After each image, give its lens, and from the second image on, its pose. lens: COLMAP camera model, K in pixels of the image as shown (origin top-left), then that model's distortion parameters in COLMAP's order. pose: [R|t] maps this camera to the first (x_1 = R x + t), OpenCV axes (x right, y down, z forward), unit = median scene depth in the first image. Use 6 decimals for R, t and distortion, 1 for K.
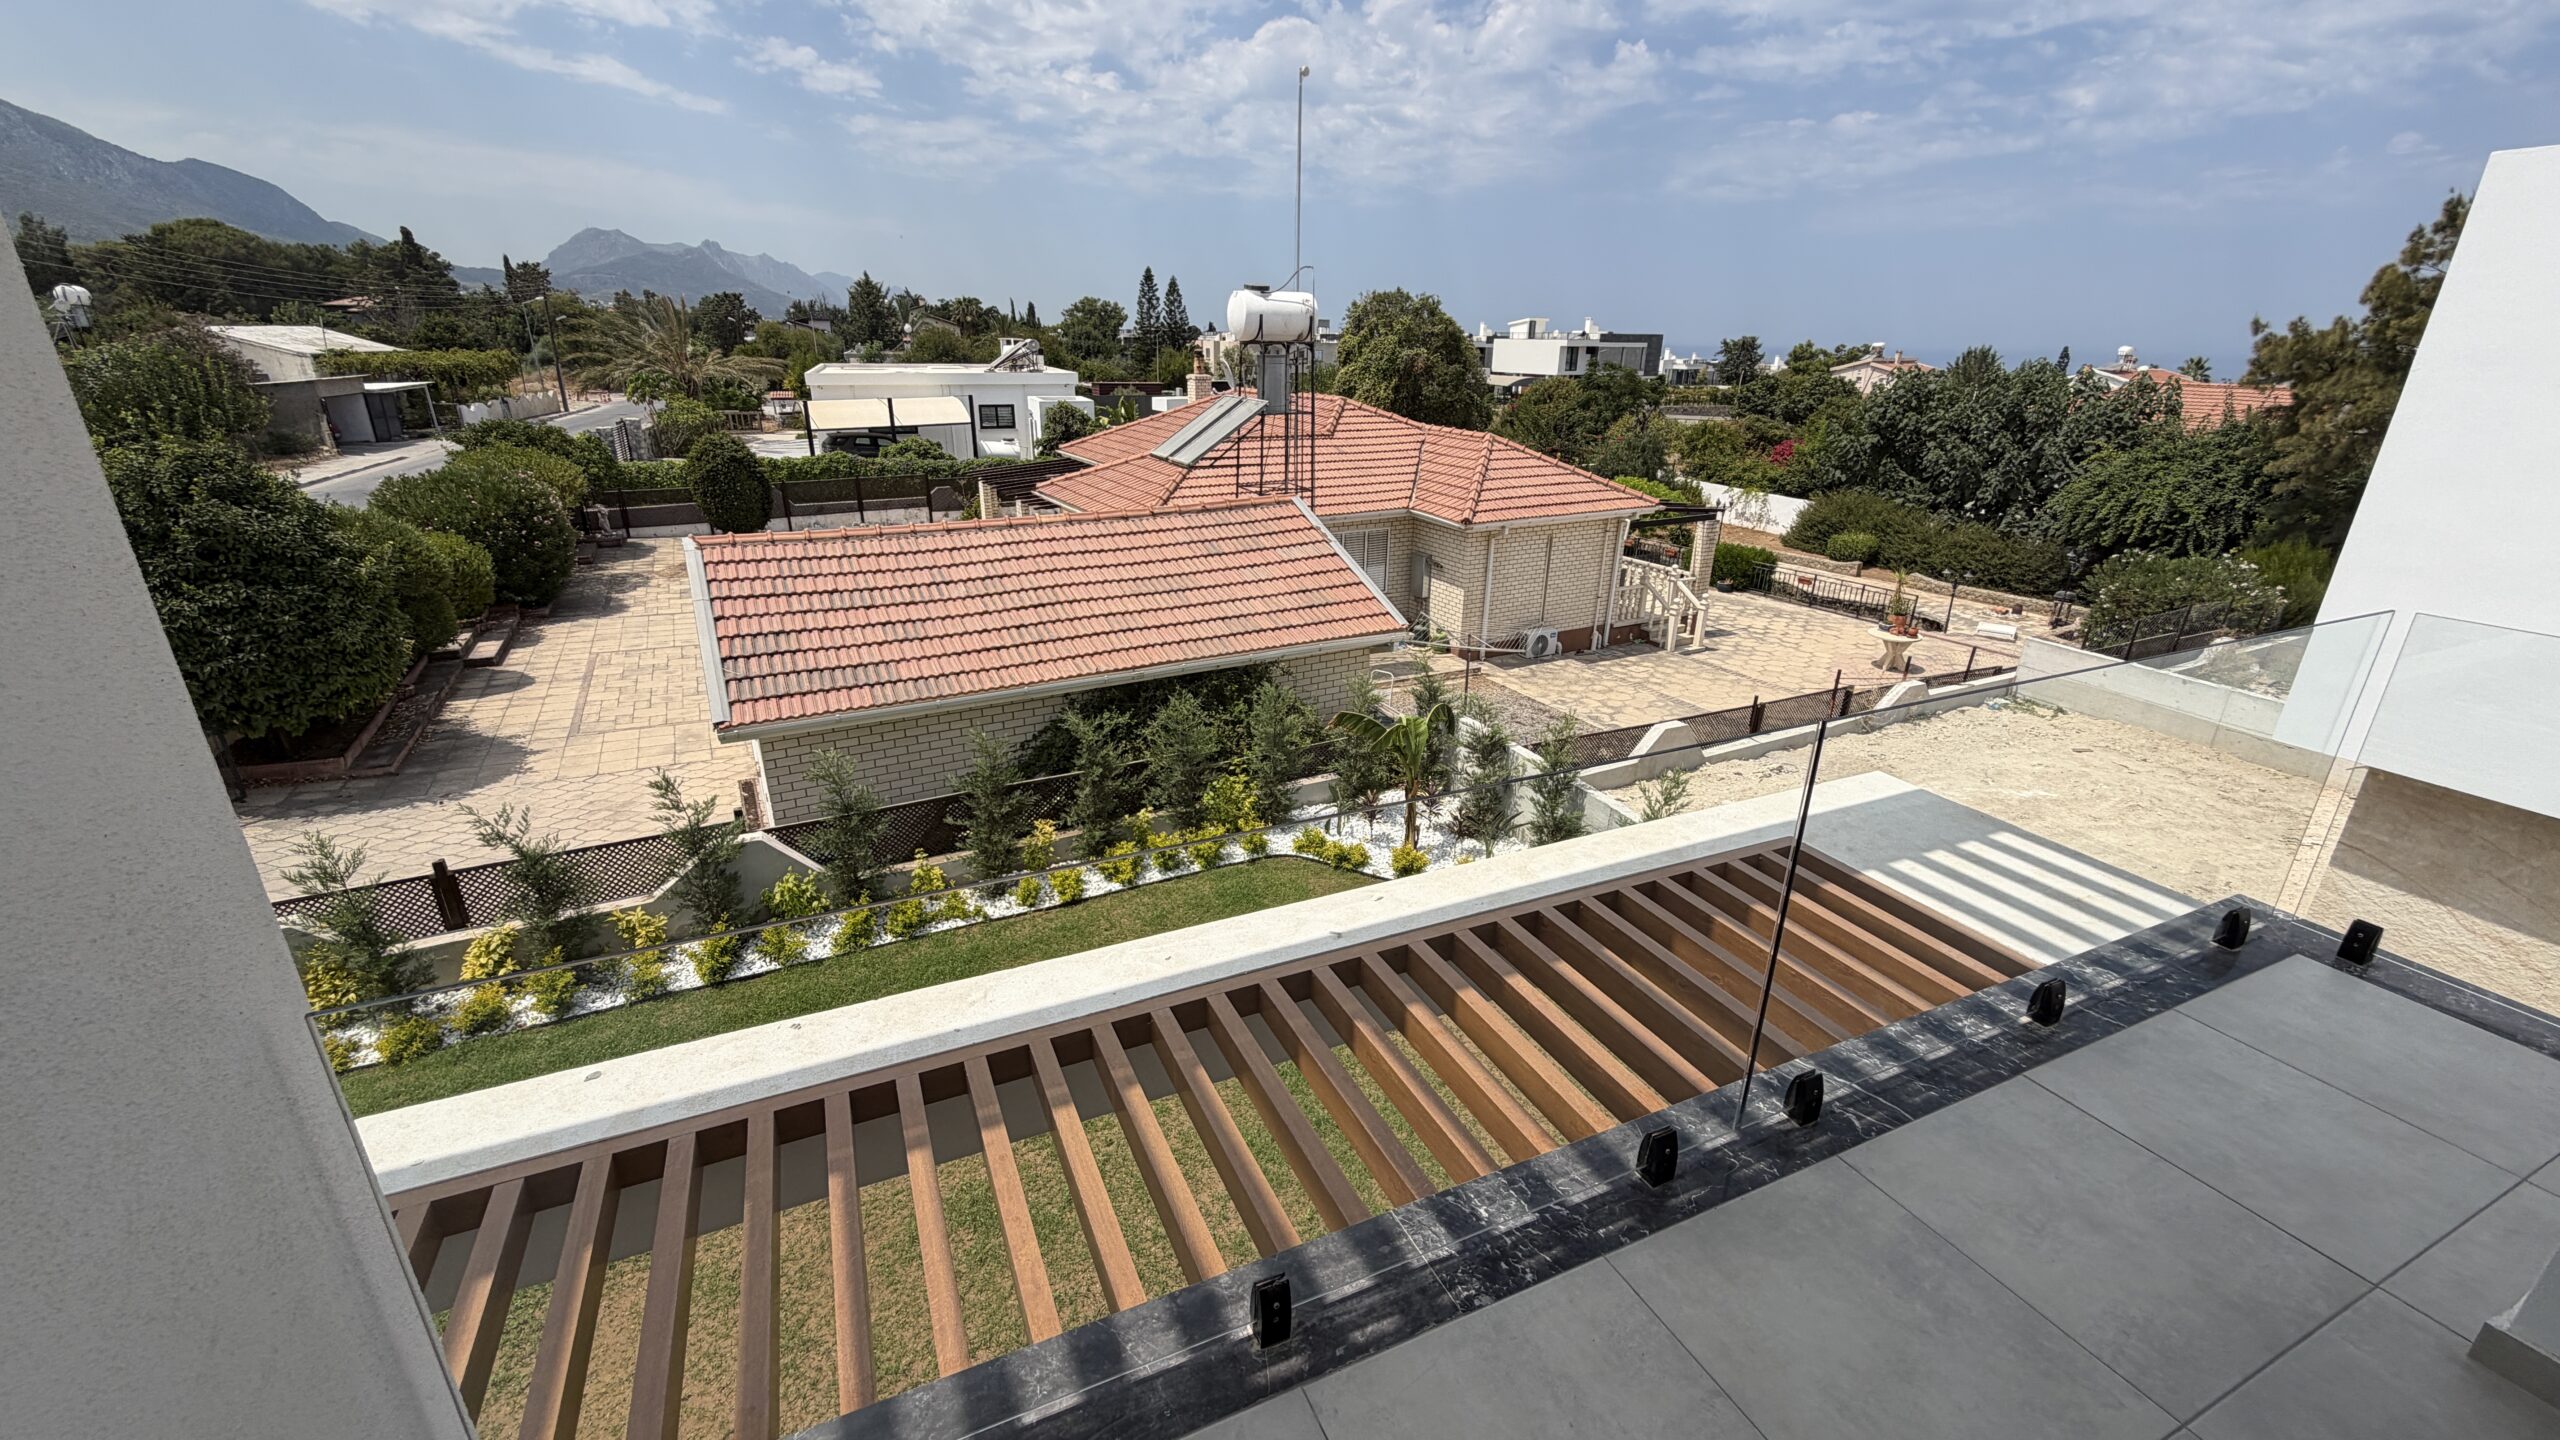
lens RADIAL K [[1017.4, 0, 1270.8], [0, 1017.4, 705.8], [0, 0, 1]] dist [0.001360, -0.000314]
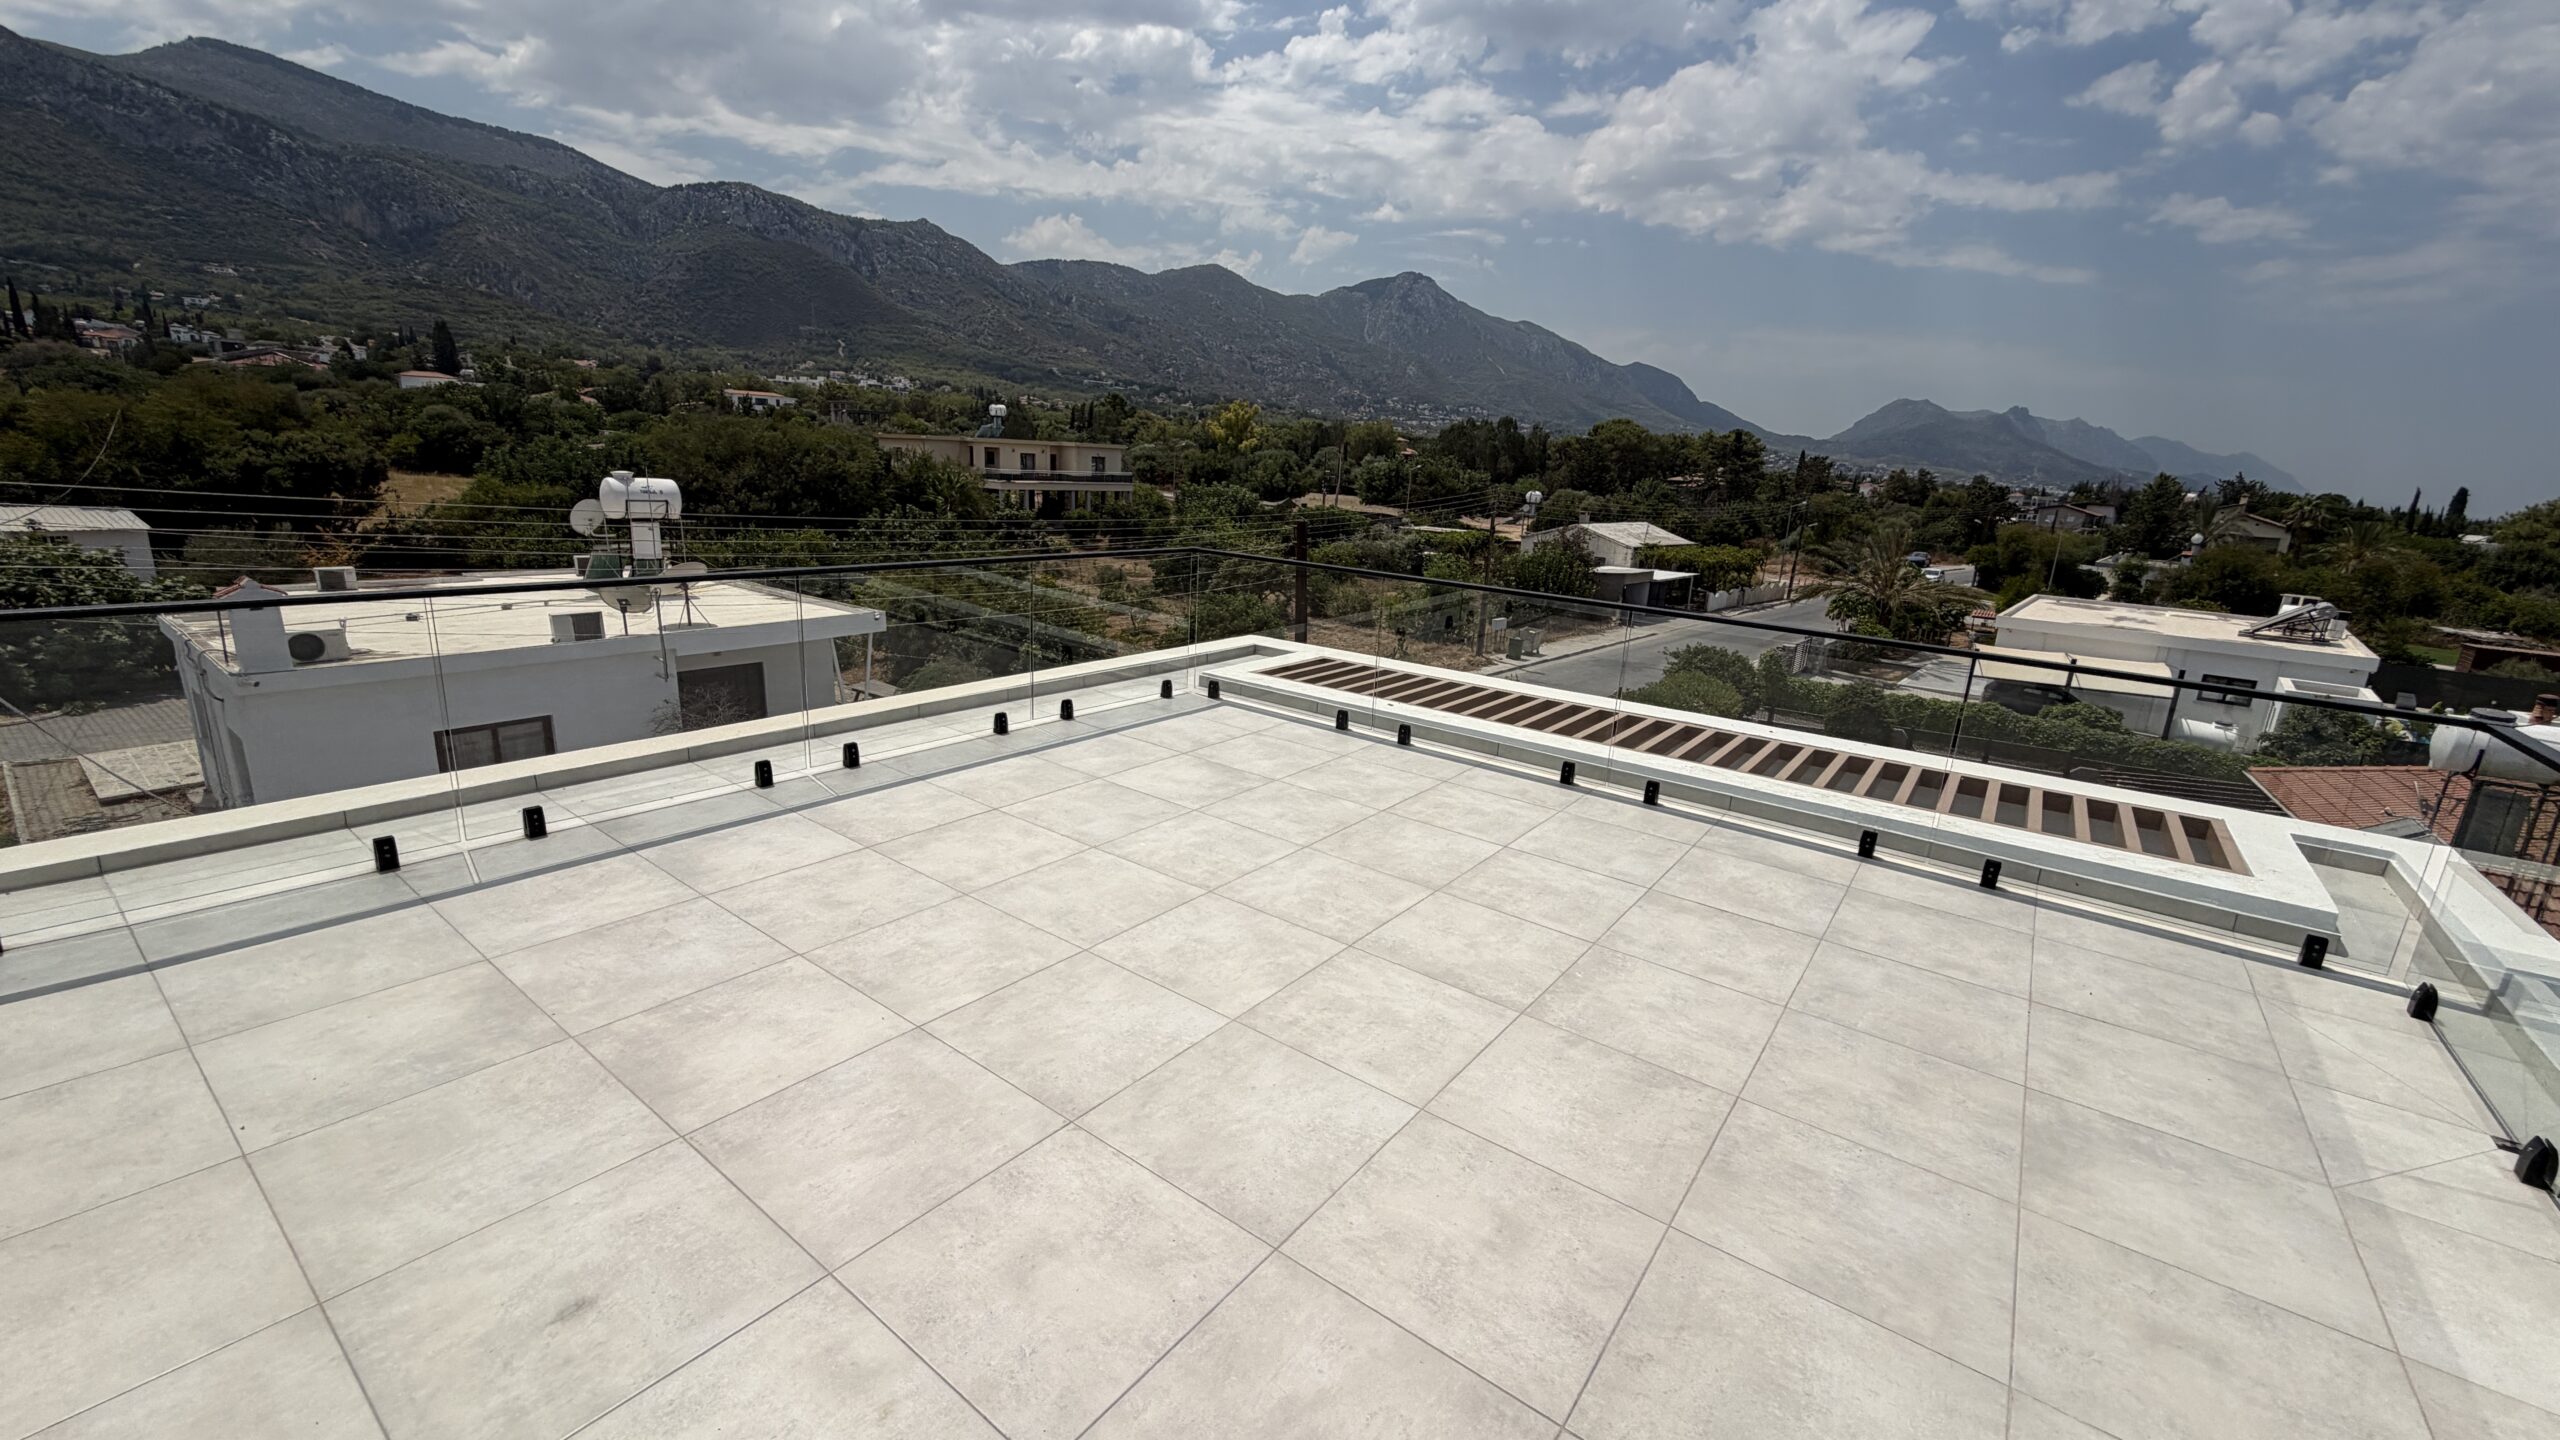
lens RADIAL K [[1017.4, 0, 1283.9], [0, 1017.4, 706.5], [0, 0, 1]] dist [0.001360, -0.000314]
pose [[0.480199, 0.217716, -0.849711, 0.097065], [-0.339895, 0.939209, 0.048562, -0.055789], [0.808629, 0.265493, 0.525007, -0.100934]]
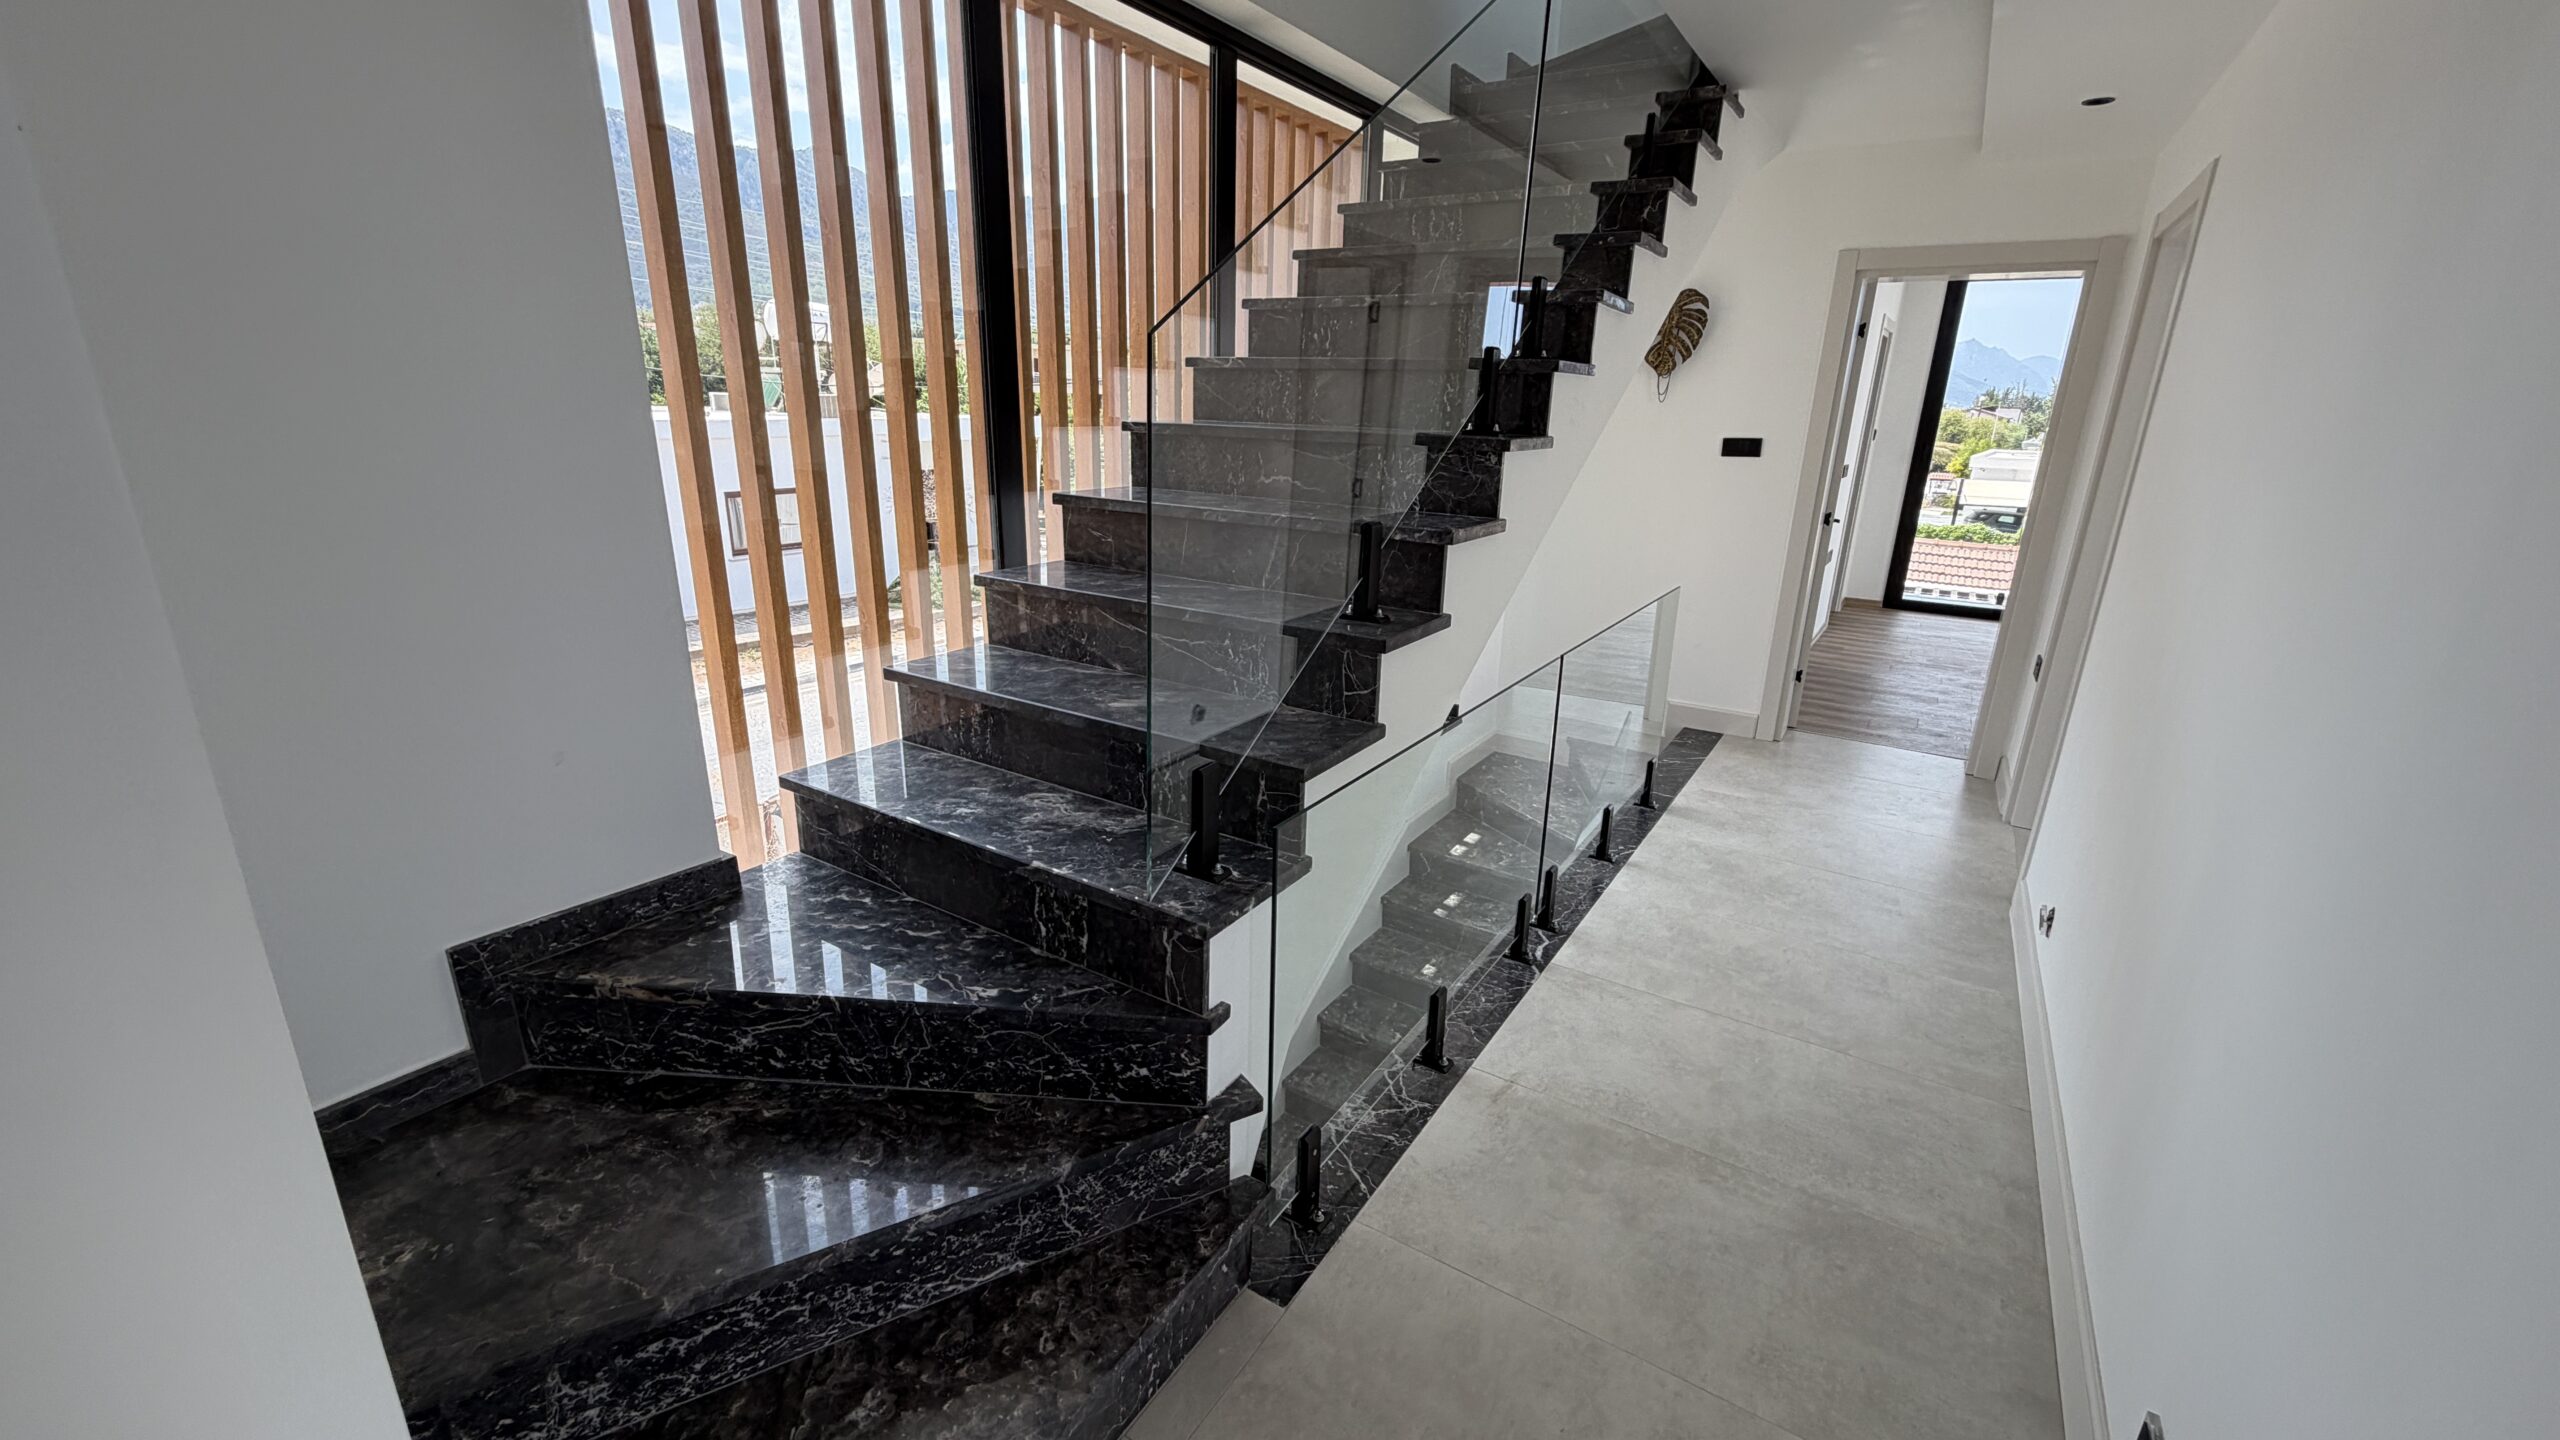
lens RADIAL K [[1017.4, 0, 1279.5], [0, 1017.4, 718.0], [0, 0, 1]] dist [0.001360, -0.000314]
pose [[0.543551, 0.261119, -0.797728, 0.108919], [-0.311535, 0.945257, 0.097138, 0.083900], [0.779422, 0.195721, 0.595142, -0.230880]]
